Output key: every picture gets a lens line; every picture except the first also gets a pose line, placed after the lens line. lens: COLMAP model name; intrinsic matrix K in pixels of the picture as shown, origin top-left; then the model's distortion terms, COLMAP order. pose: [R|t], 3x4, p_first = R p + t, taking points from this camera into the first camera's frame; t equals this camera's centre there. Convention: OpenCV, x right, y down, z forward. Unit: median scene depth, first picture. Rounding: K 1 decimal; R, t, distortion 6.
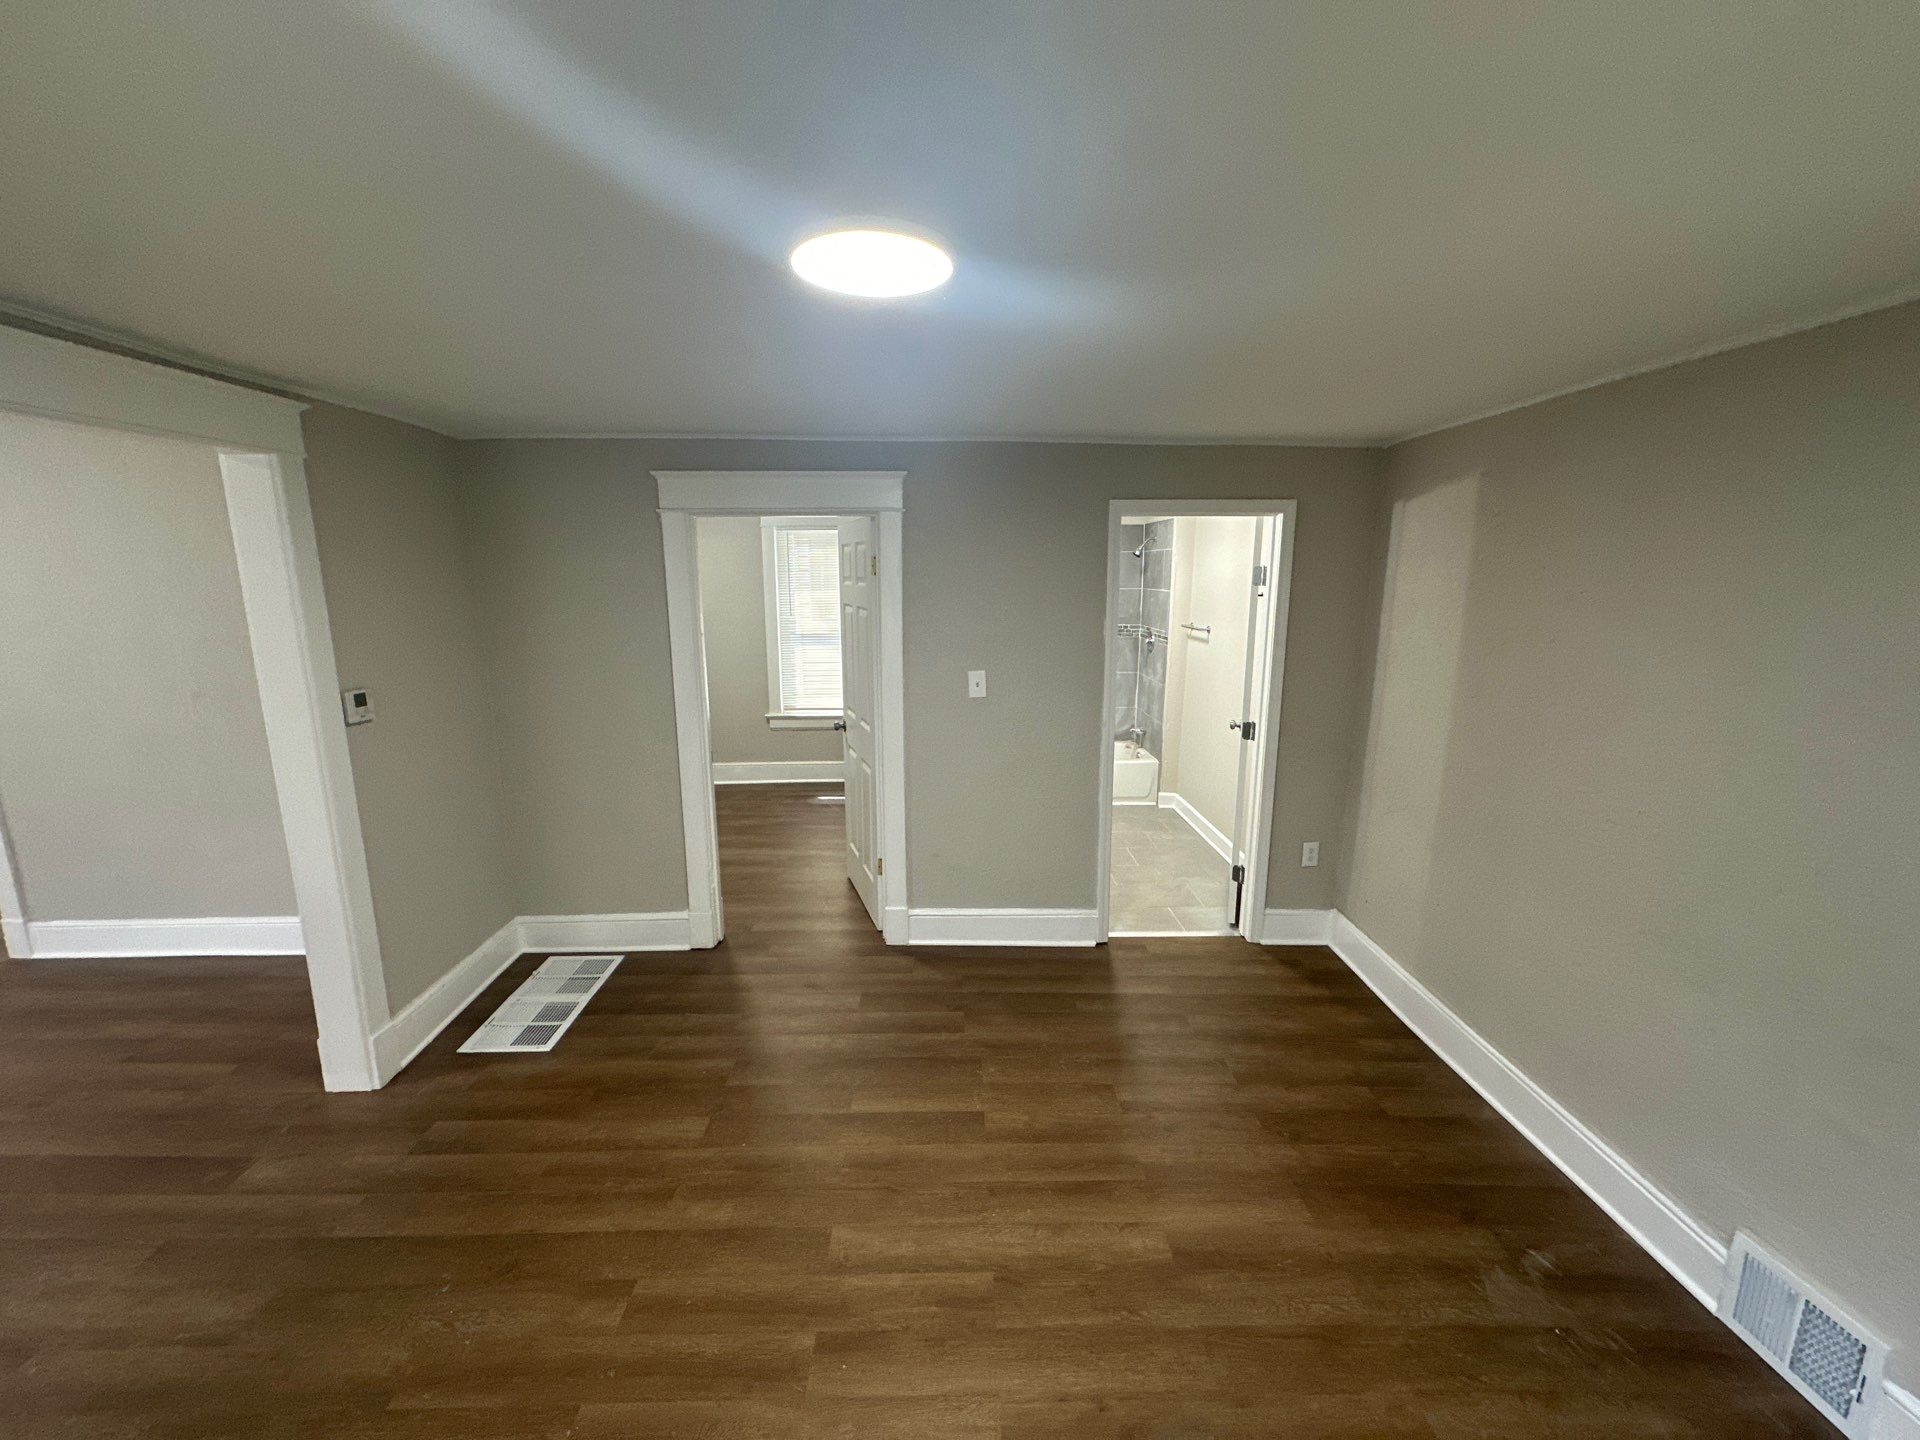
lens RADIAL K [[760.2, 0, 953.2], [0, 760.2, 714.7], [0, 0, 1]] dist [-0.004069, -0.000191]
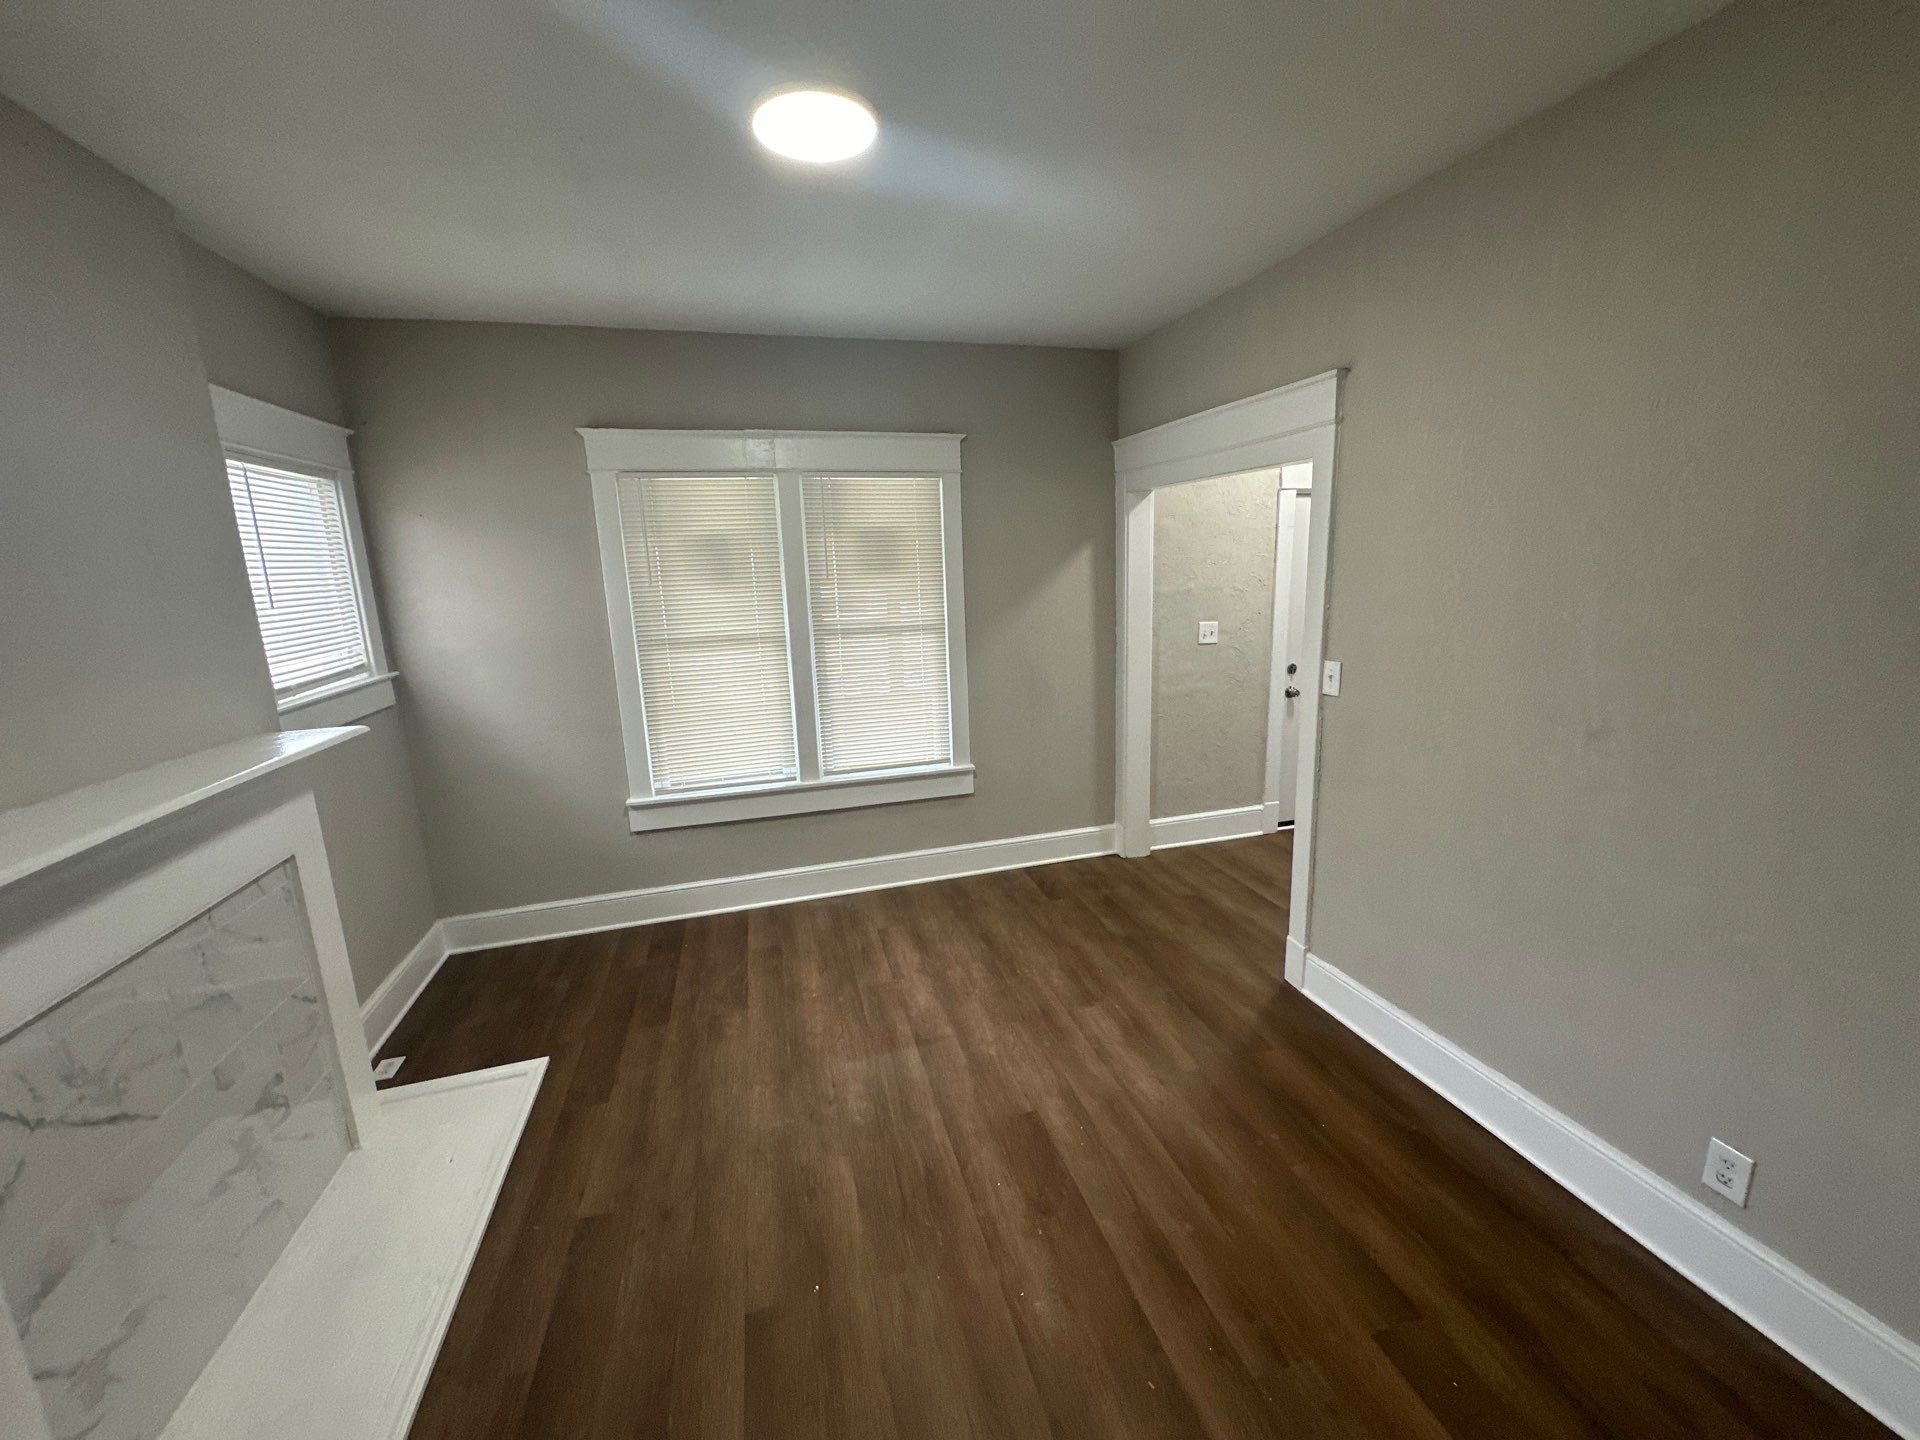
lens RADIAL K [[760.2, 0, 964.4], [0, 760.2, 720.1], [0, 0, 1]] dist [-0.004069, -0.000191]
pose [[0.247887, 0.183575, -0.951237, -0.868312], [-0.138700, 0.978493, 0.152691, -0.086796], [0.958809, 0.094086, 0.268017, 0.594160]]
